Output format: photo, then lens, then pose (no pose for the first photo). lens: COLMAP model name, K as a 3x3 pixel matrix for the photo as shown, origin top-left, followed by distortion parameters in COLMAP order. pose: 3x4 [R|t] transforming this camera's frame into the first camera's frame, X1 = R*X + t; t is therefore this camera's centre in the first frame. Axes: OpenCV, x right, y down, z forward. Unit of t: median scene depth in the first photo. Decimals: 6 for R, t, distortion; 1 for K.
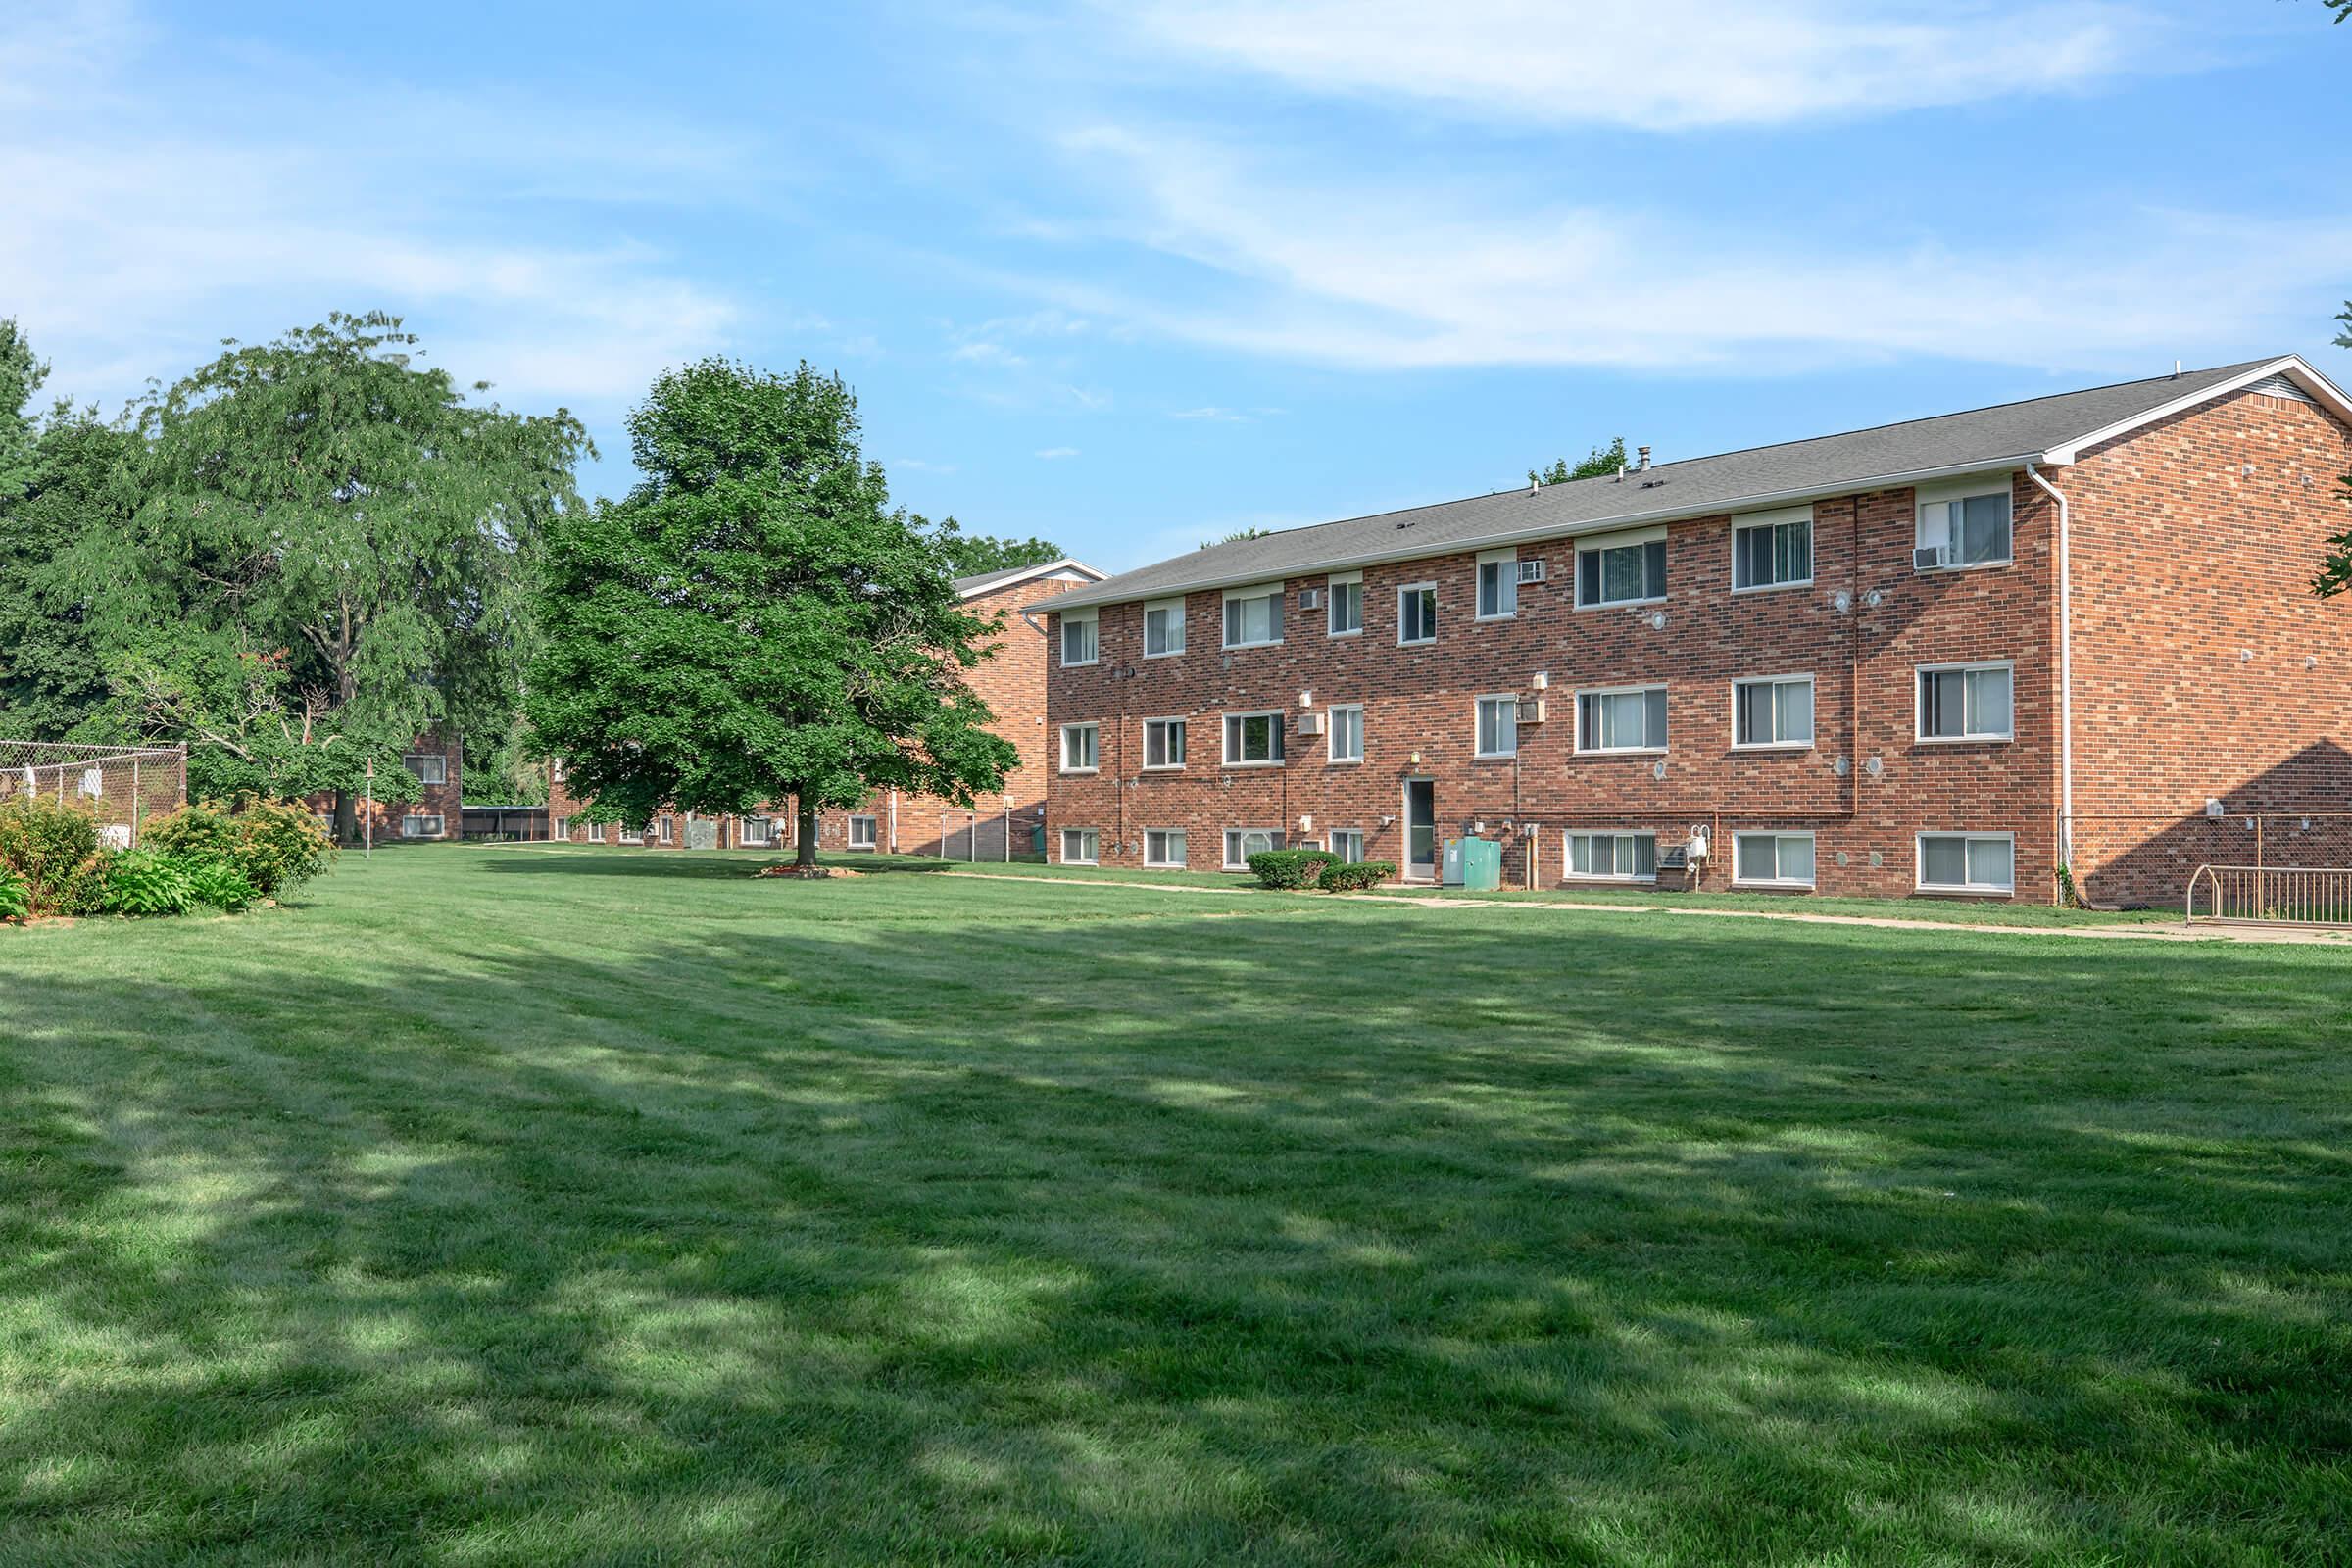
lens RADIAL K [[2278.1, 0, 1176.0], [0, 2278.1, 784.0], [0, 0, 1]] dist [-0.000793, 0.005976]
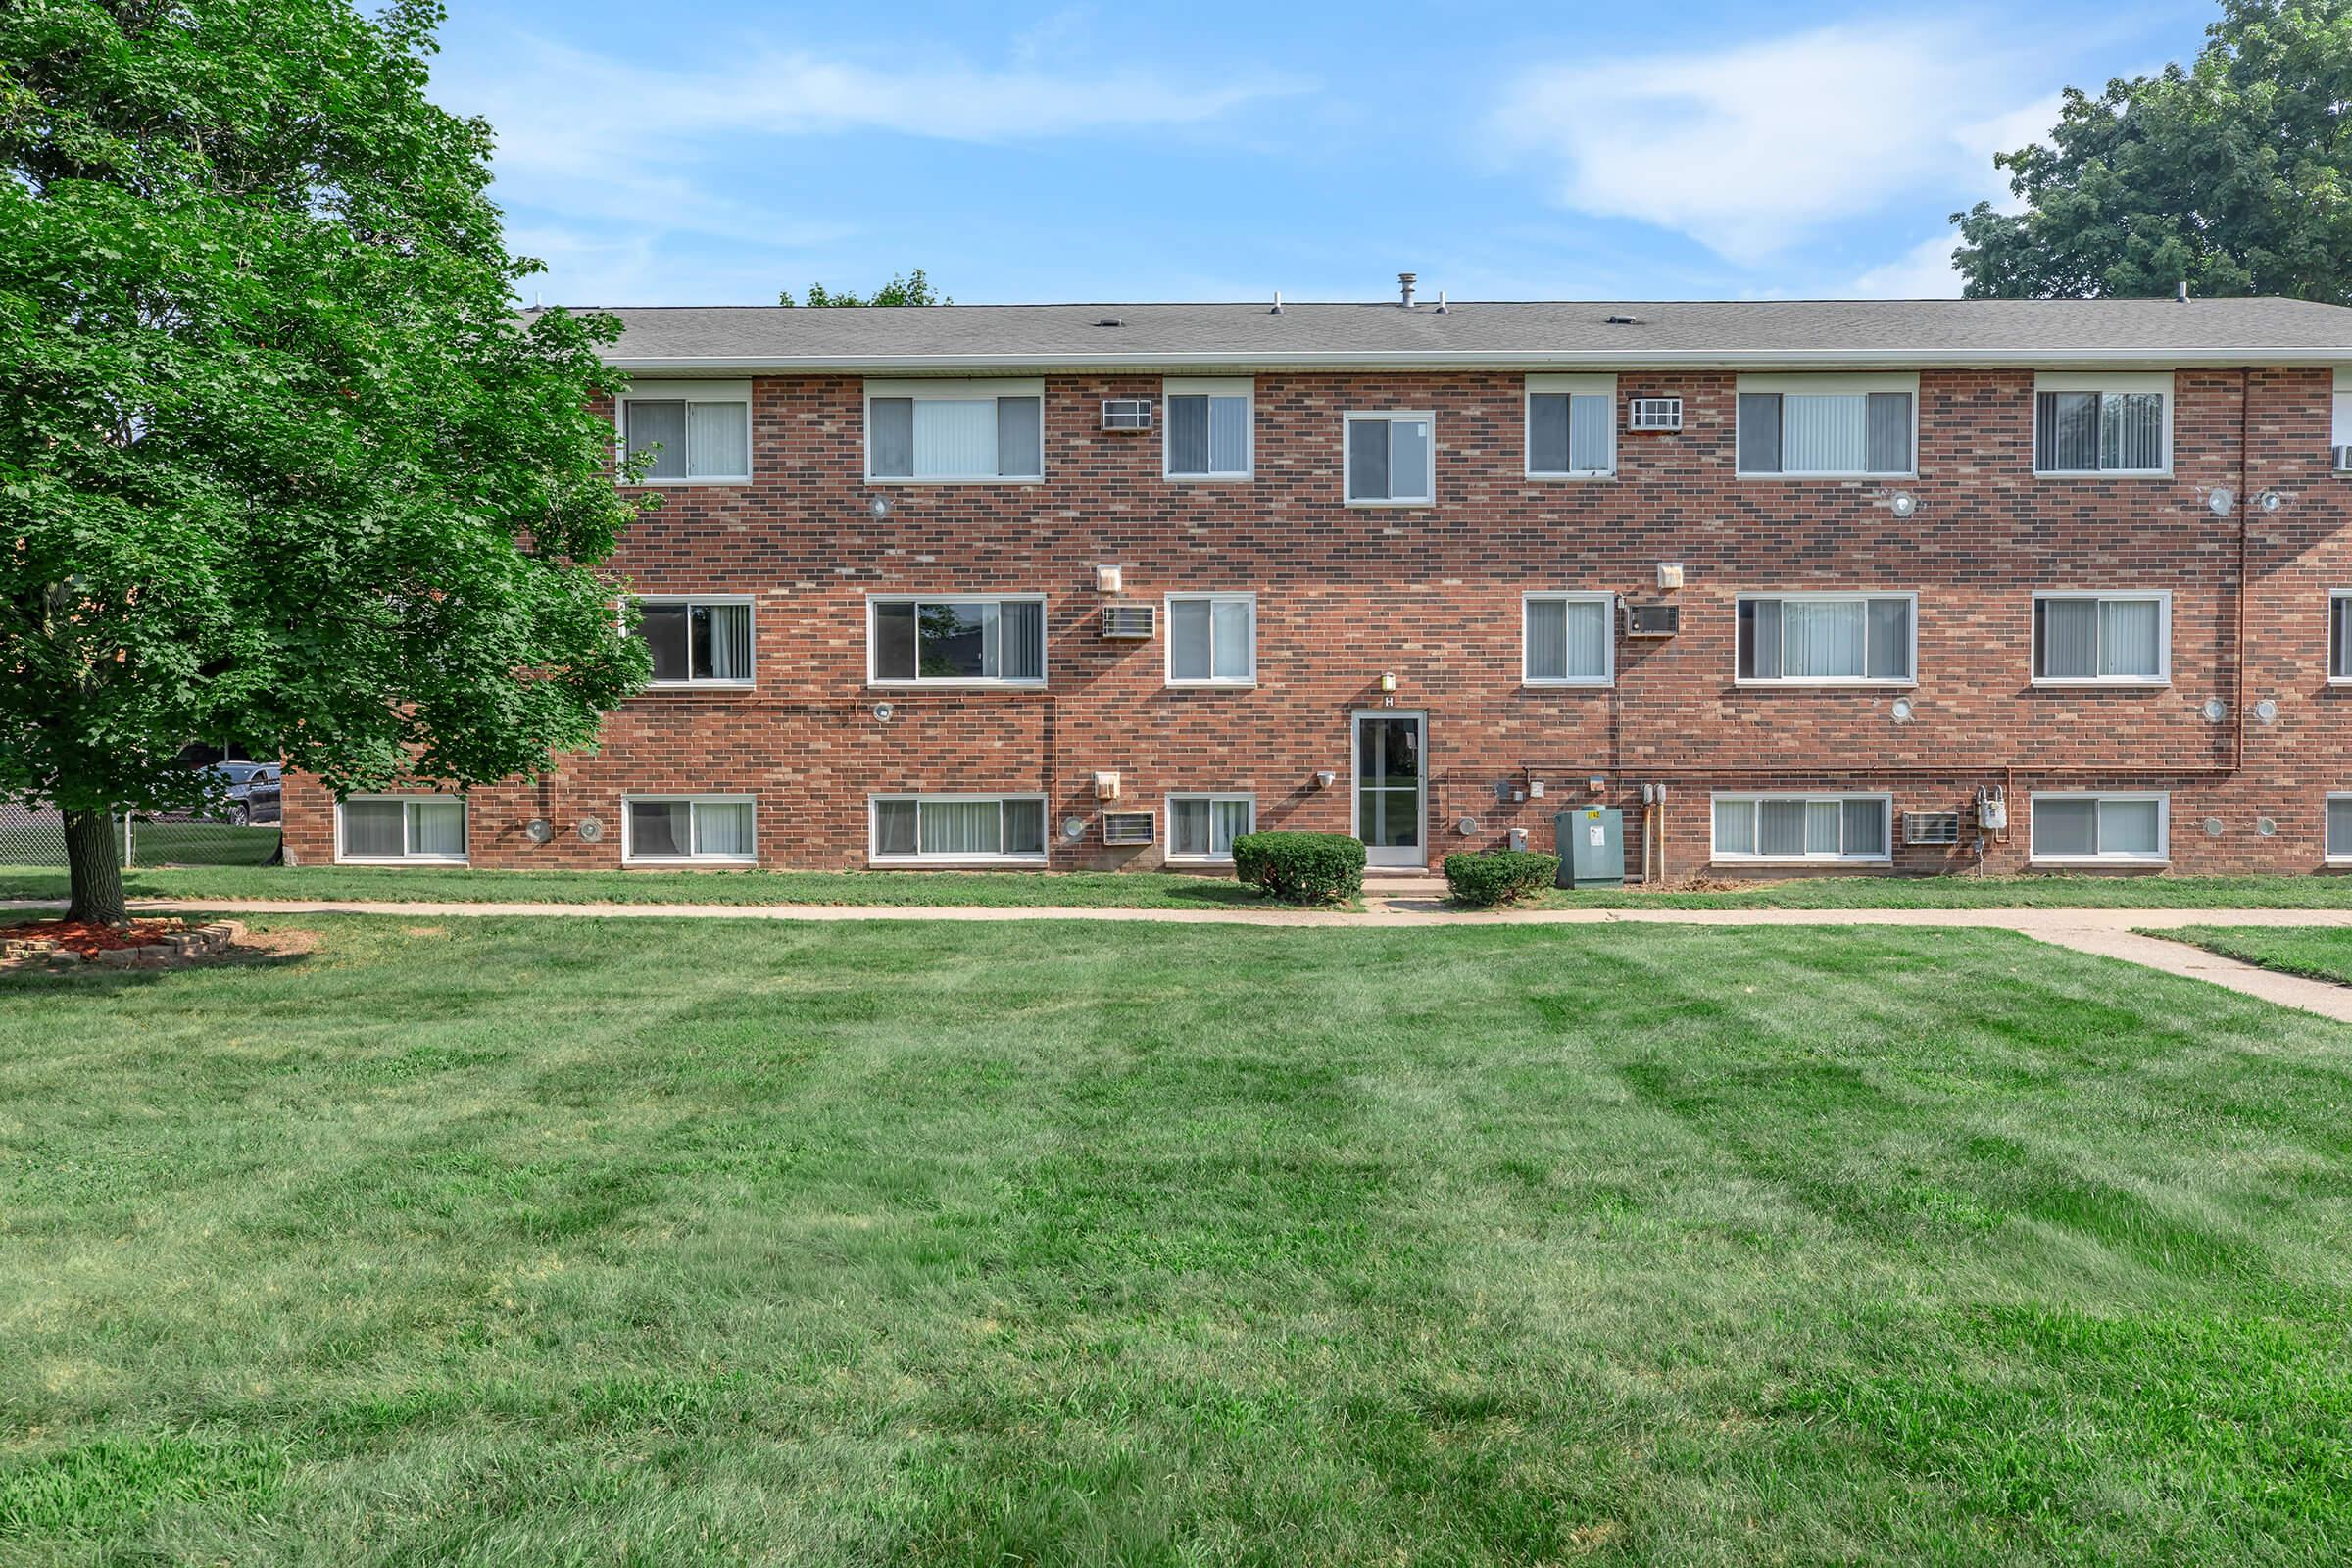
lens RADIAL K [[1794.8, 0, 1176.0], [0, 1794.8, 784.0], [0, 0, 1]] dist [0.001705, 0.001938]
pose [[0.573721, -0.024641, 0.818680, -0.378034], [-0.011759, 0.999197, 0.038314, -0.001622], [-0.818967, -0.031608, 0.572970, 0.827532]]
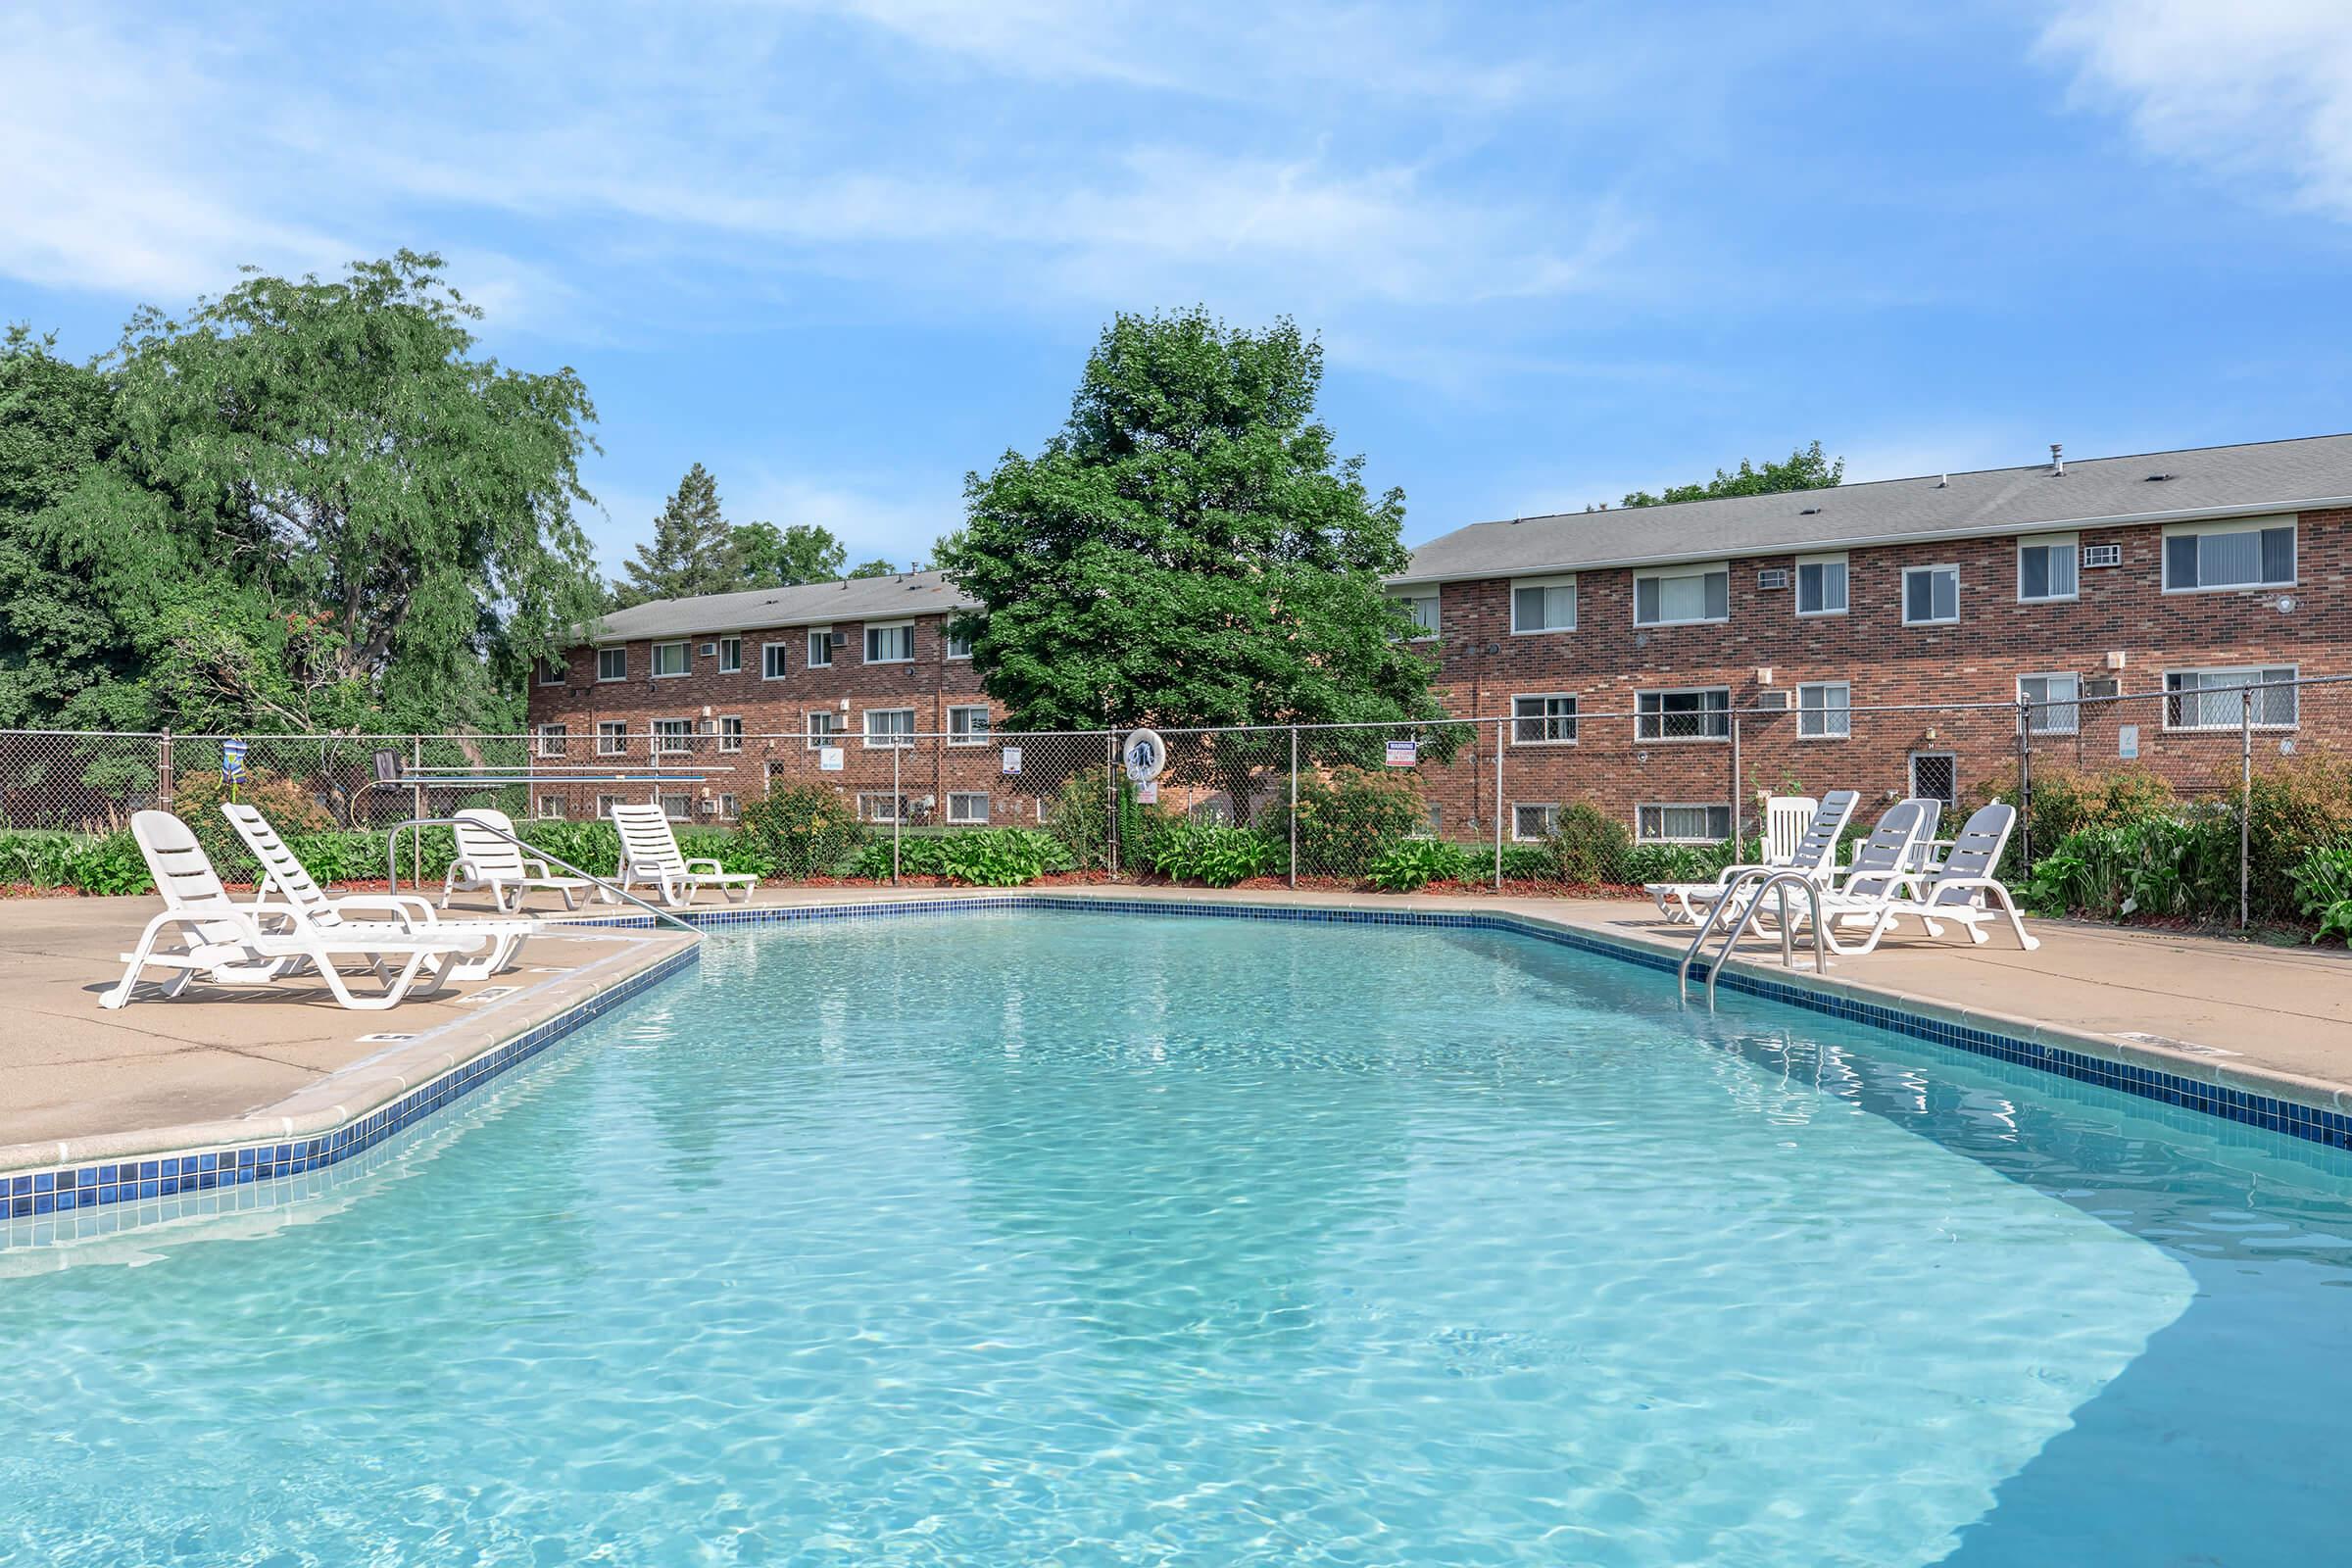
lens RADIAL K [[2006.8, 0, 1186.6], [0, 2006.8, 784.0], [0, 0, 1]] dist [0.003901, 0.000288]
pose [[0.961552, -0.002770, 0.274607, -0.514478], [-0.000477, 0.999931, 0.011755, 0.000824], [-0.274621, -0.011434, 0.961485, 0.234595]]
